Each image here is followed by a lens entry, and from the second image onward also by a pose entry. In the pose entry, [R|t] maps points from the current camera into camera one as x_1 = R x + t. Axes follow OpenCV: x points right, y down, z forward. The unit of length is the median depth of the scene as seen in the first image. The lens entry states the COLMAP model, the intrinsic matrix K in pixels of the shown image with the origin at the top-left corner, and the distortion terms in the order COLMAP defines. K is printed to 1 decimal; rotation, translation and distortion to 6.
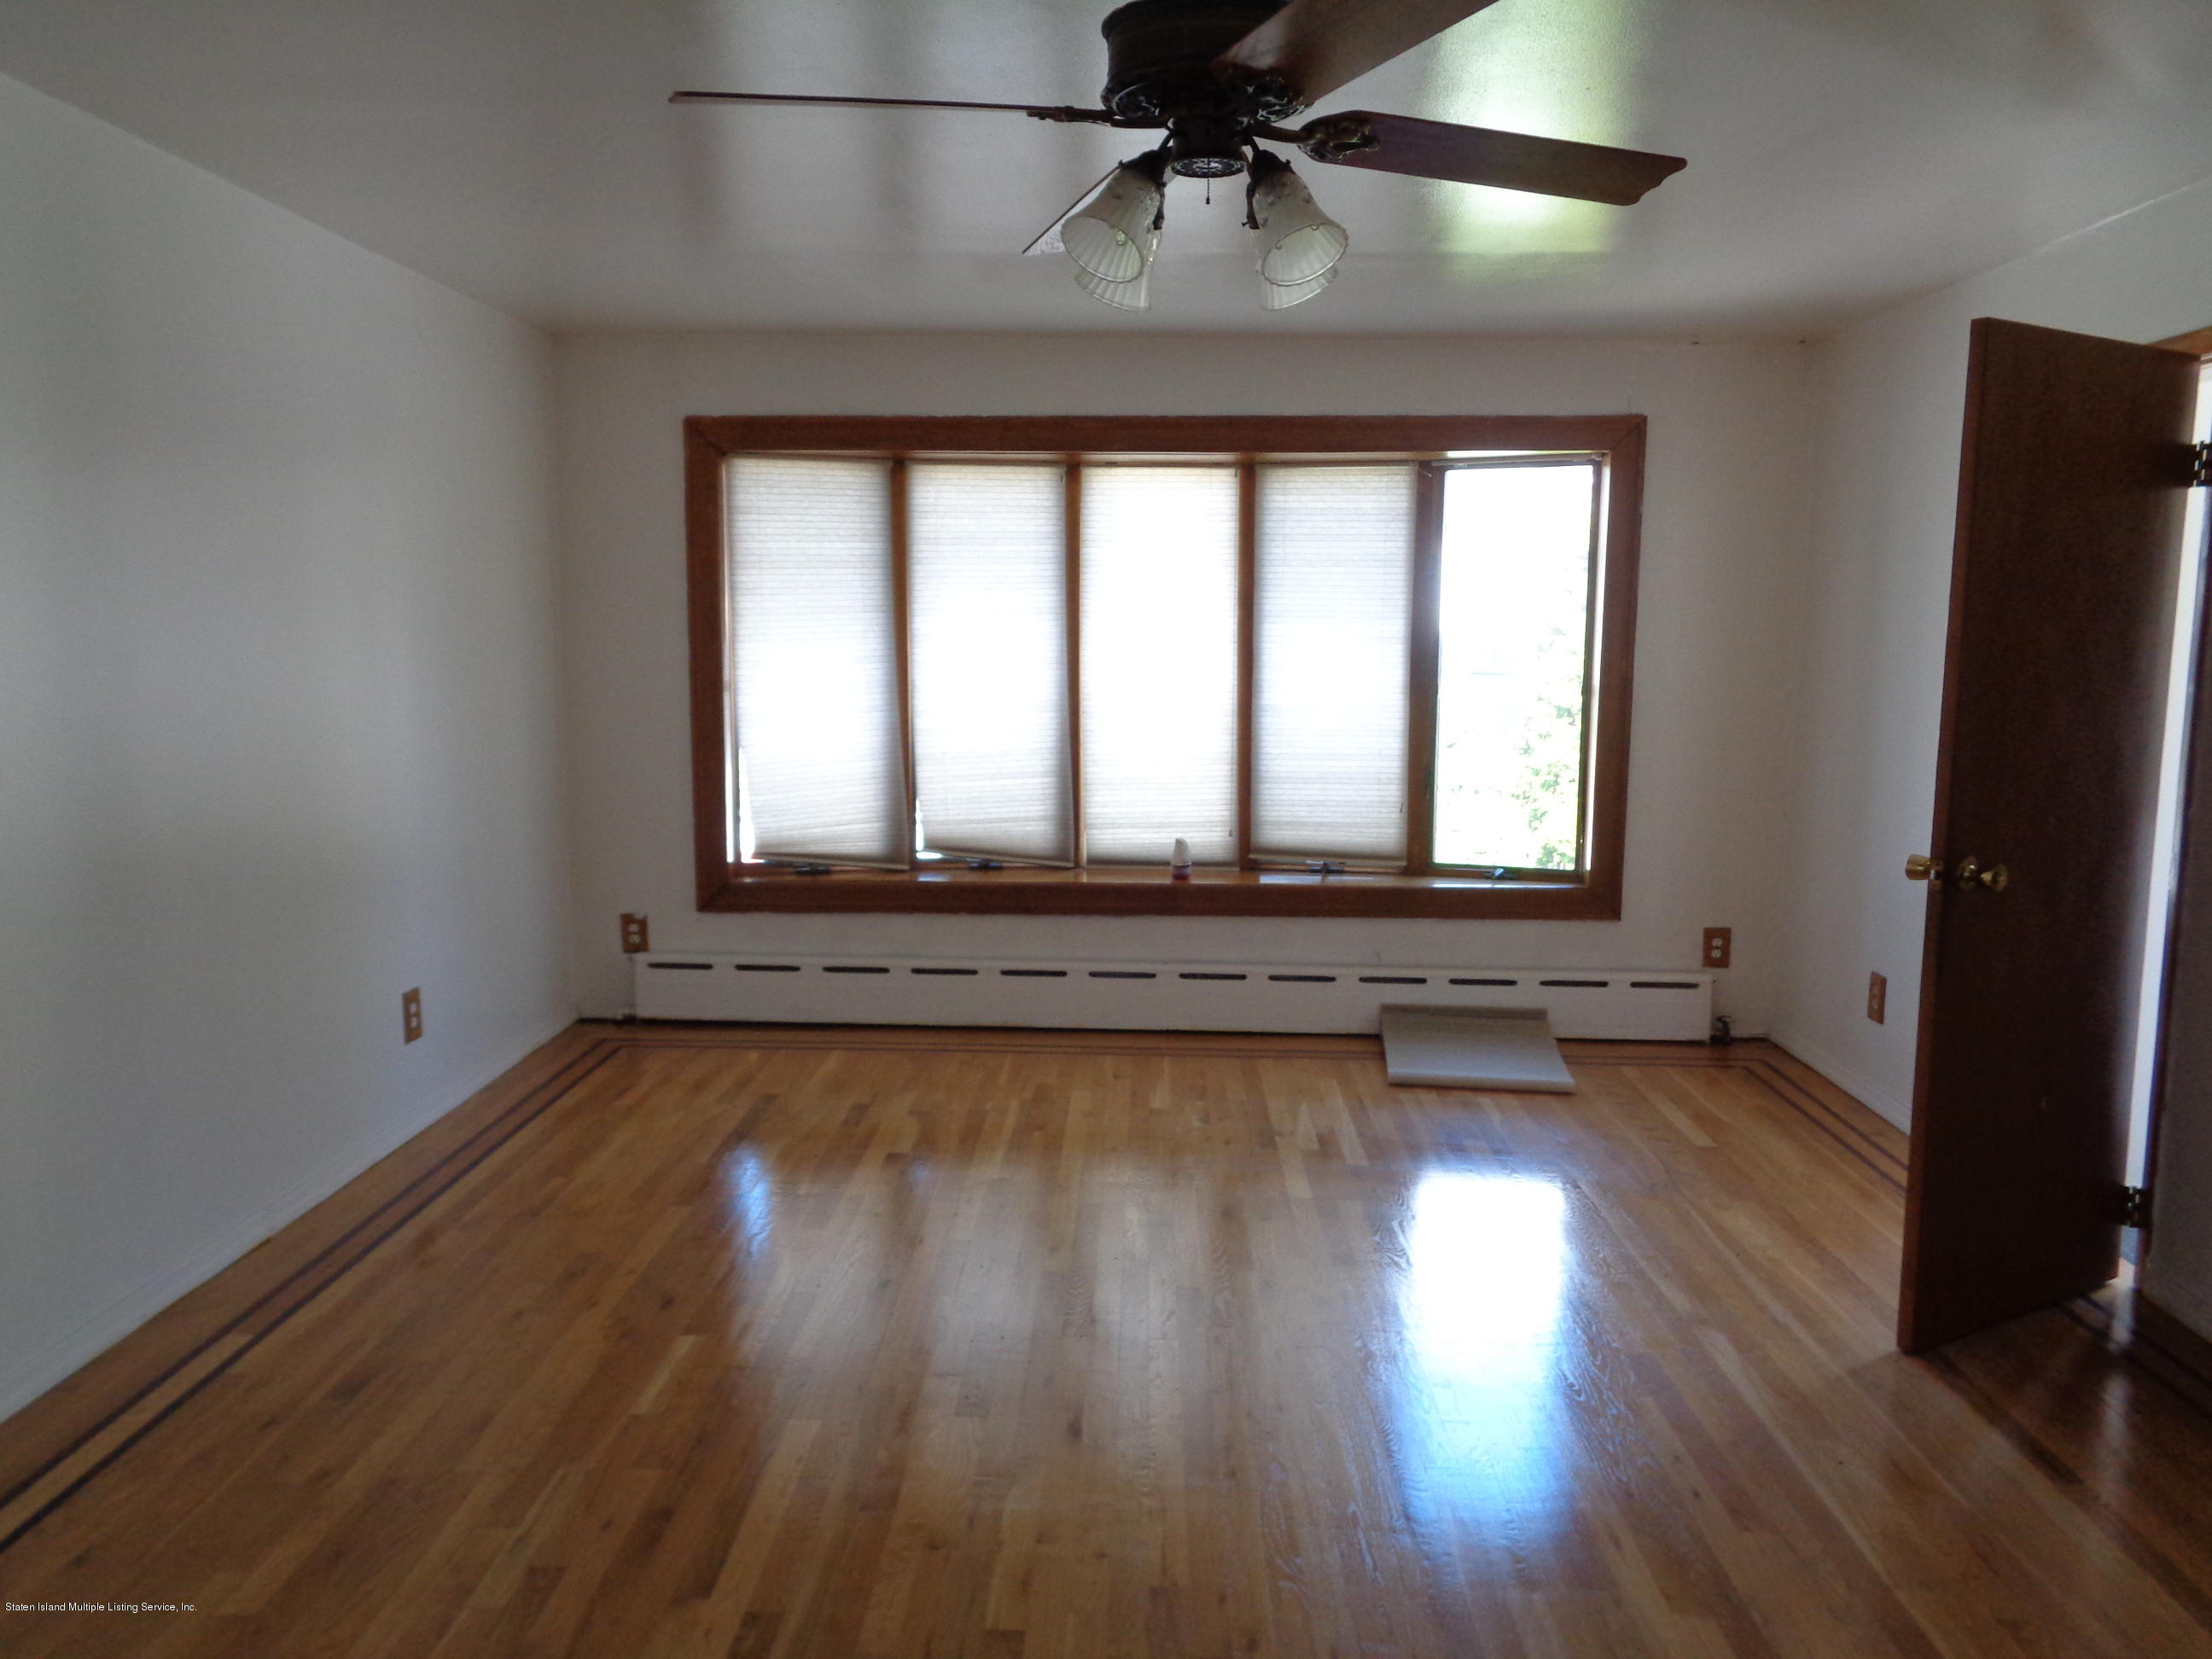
lens RADIAL K [[1688.0, 0, 1124.3], [0, 1688.0, 820.3], [0, 0, 1]] dist [0.028239, 0.011262]
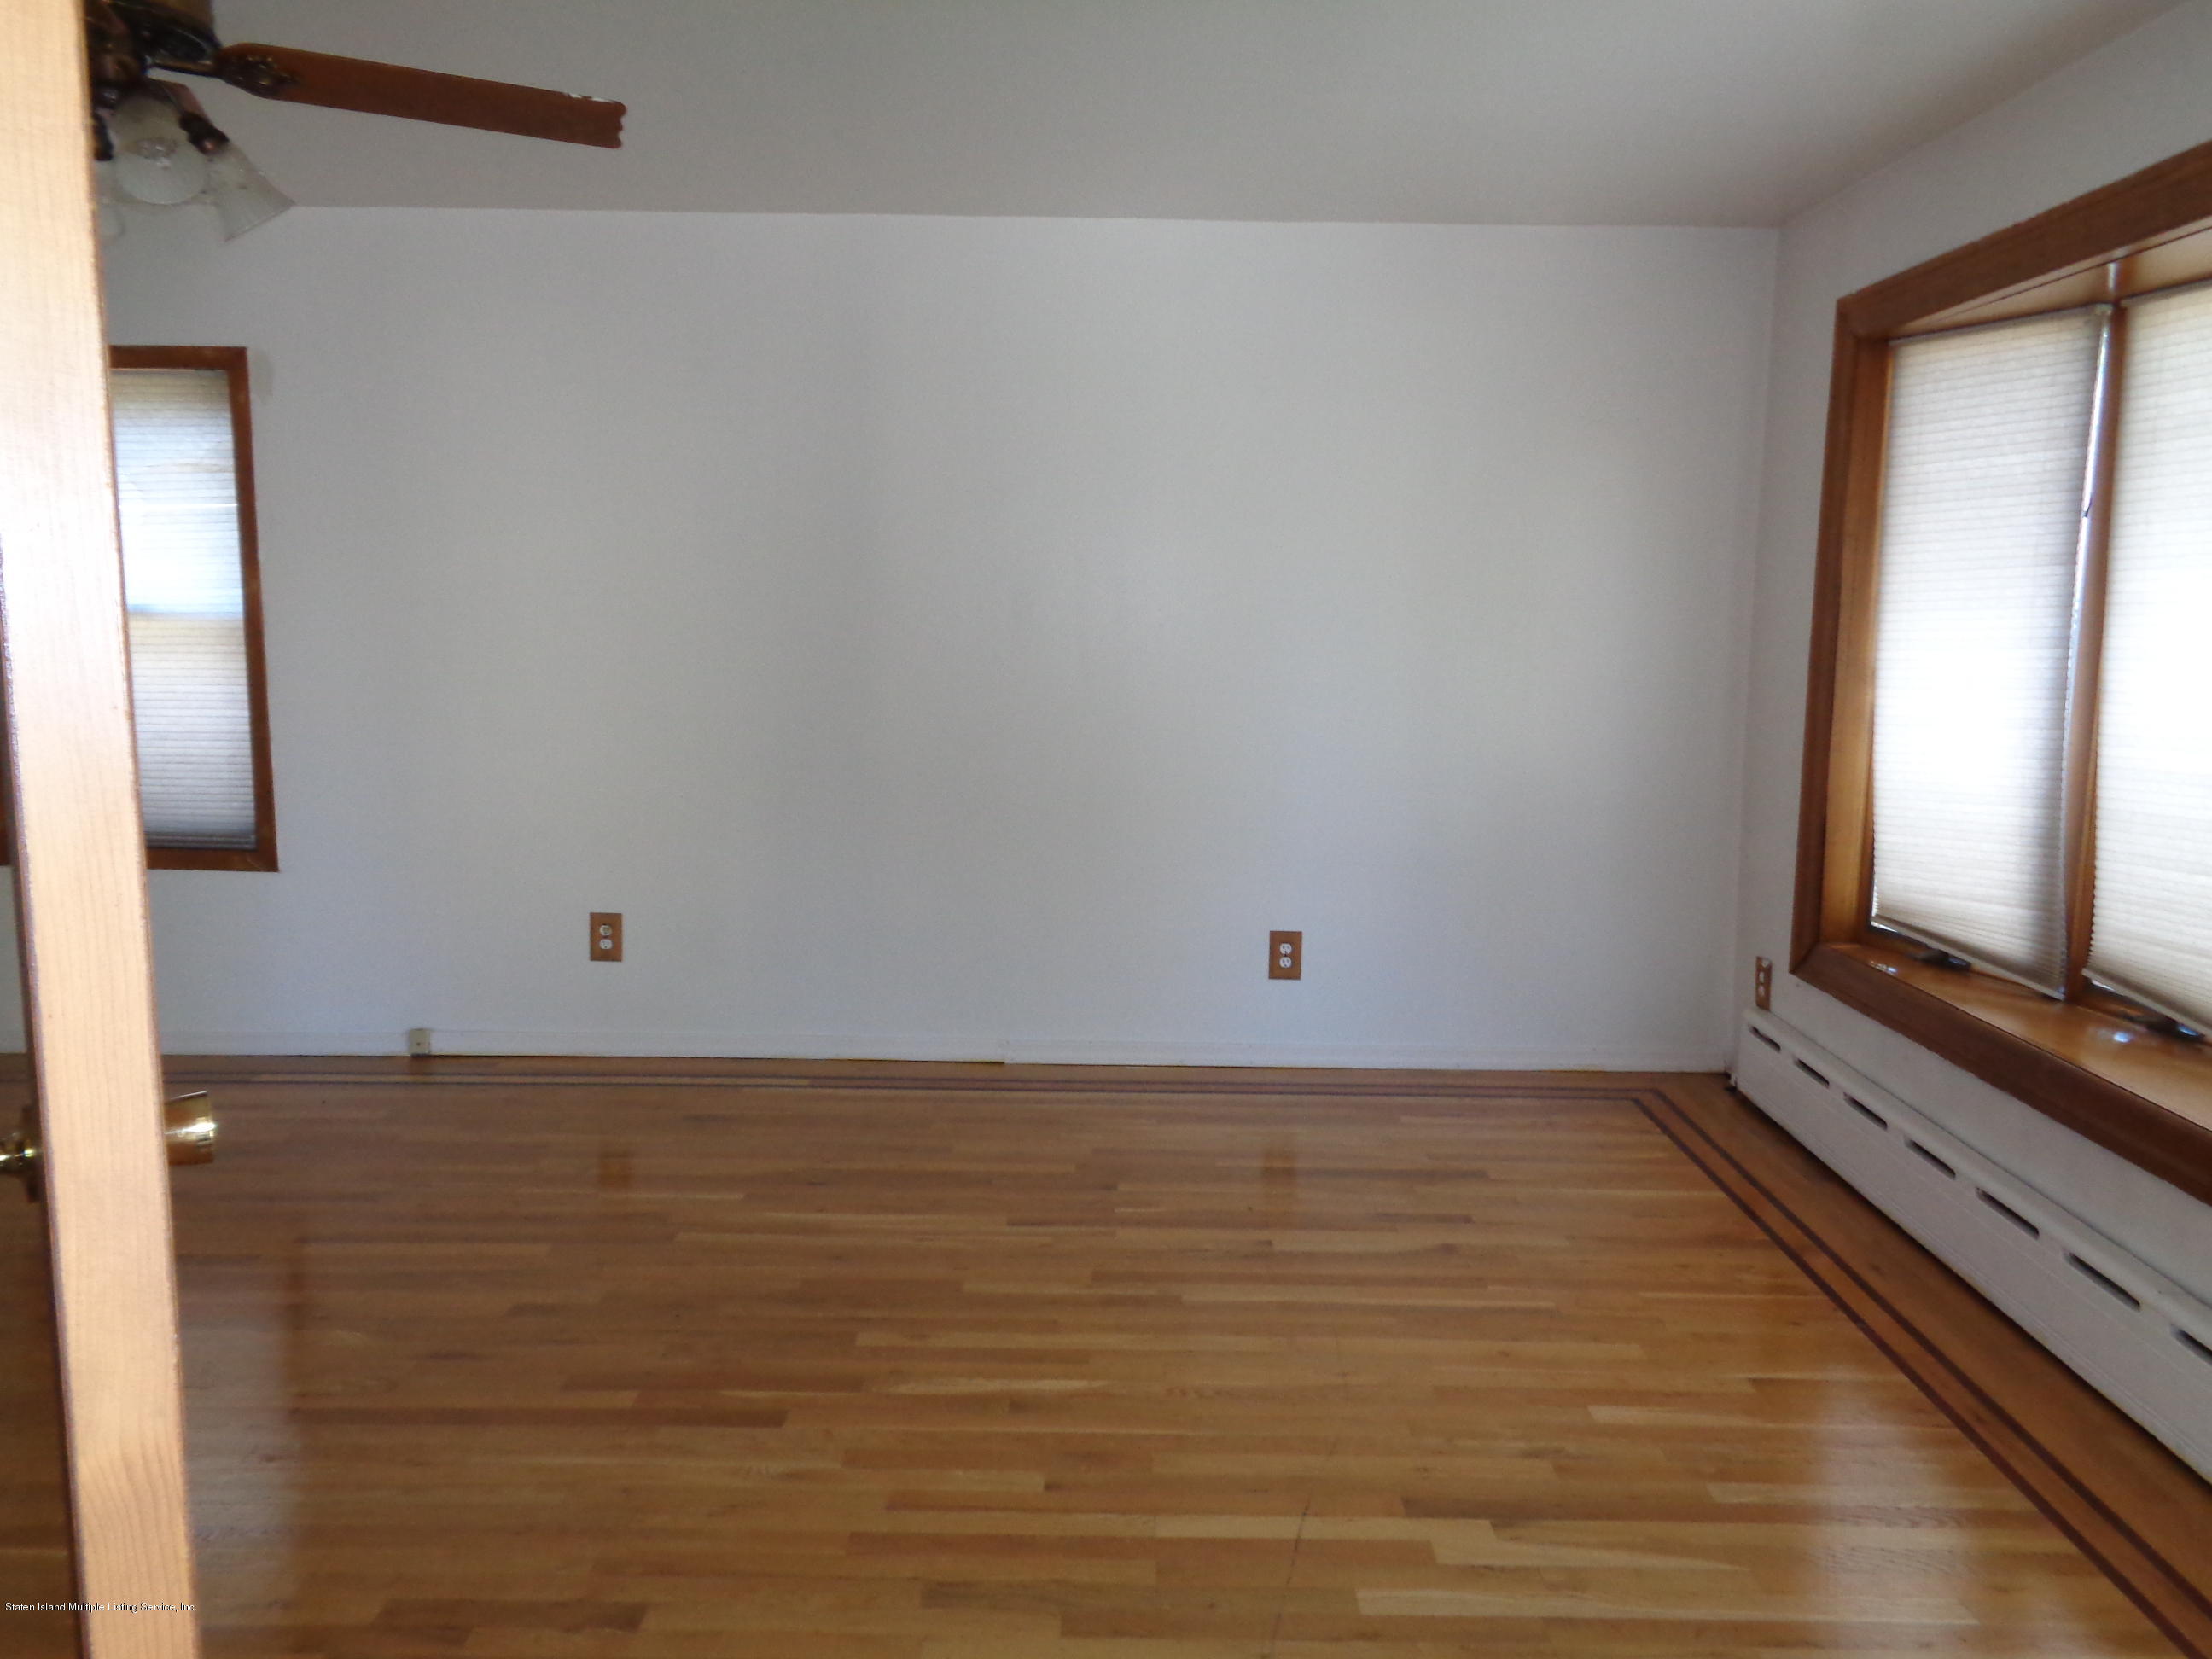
lens RADIAL K [[1688.0, 0, 1124.3], [0, 1688.0, 820.3], [0, 0, 1]] dist [0.028239, 0.011262]
pose [[0.020585, 0.131054, -0.991162, 0.491700], [-0.132763, 0.982950, 0.127211, -0.070534], [0.990934, 0.128971, 0.037633, 0.696759]]
